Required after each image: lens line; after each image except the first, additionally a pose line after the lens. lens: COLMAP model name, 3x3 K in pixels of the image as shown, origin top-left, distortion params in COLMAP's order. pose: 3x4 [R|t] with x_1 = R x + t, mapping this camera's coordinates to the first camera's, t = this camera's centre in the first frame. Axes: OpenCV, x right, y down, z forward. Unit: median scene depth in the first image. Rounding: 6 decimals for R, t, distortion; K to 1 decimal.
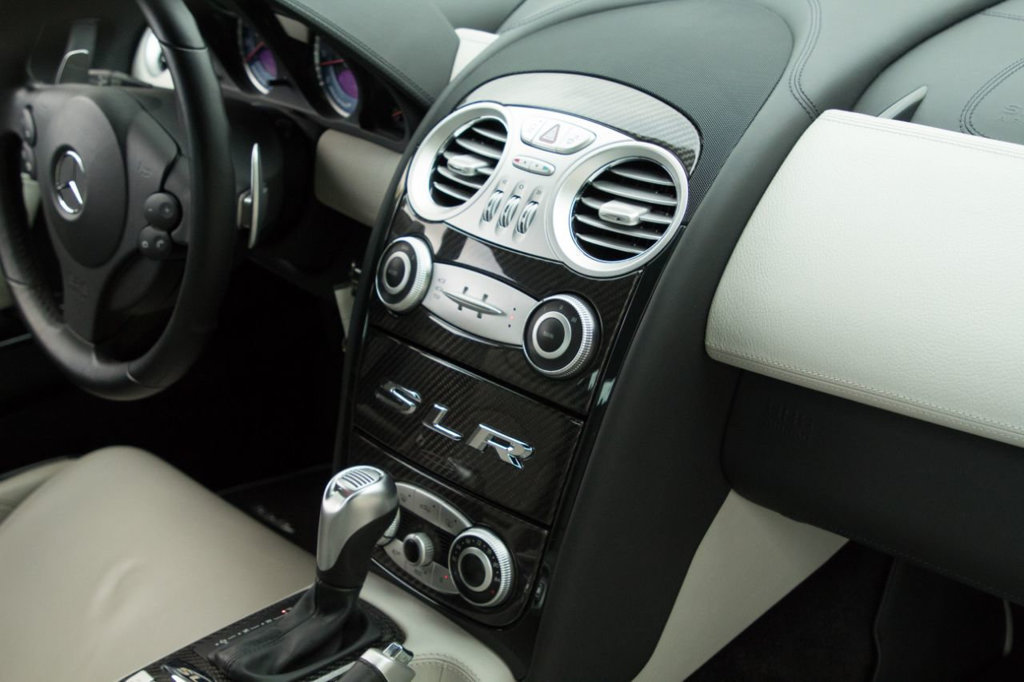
lens RADIAL K [[1577.5, 0, 512.0], [0, 1577.5, 341.0], [0, 0, 1]] dist [0.028138, 0.191577]
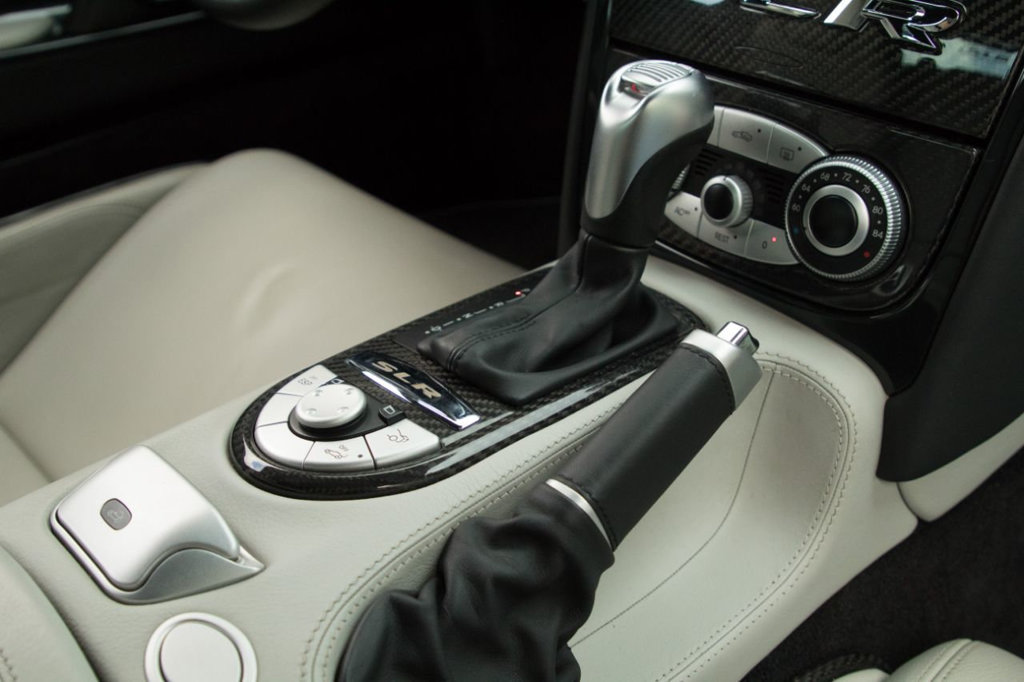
lens RADIAL K [[1214.5, 0, 512.0], [0, 1214.5, 341.0], [0, 0, 1]] dist [-0.042655, -0.024860]
pose [[0.999487, 0.018630, -0.026048, -0.137890], [-0.015528, 0.993294, 0.114570, 0.136664], [0.028008, -0.114107, 0.993074, 0.498644]]
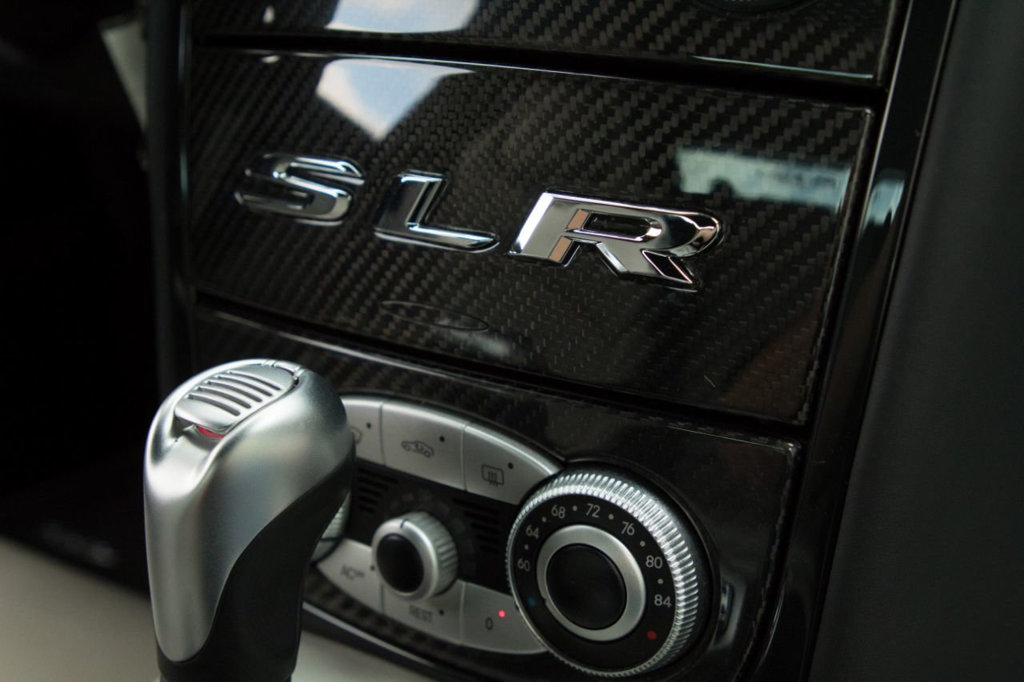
lens RADIAL K [[1577.5, 0, 512.0], [0, 1577.5, 341.0], [0, 0, 1]] dist [0.028138, 0.191577]
pose [[0.980983, -0.157315, 0.113685, -0.073404], [0.155083, 0.987497, 0.028268, 0.073953], [-0.116710, -0.010100, 0.993115, 0.624964]]
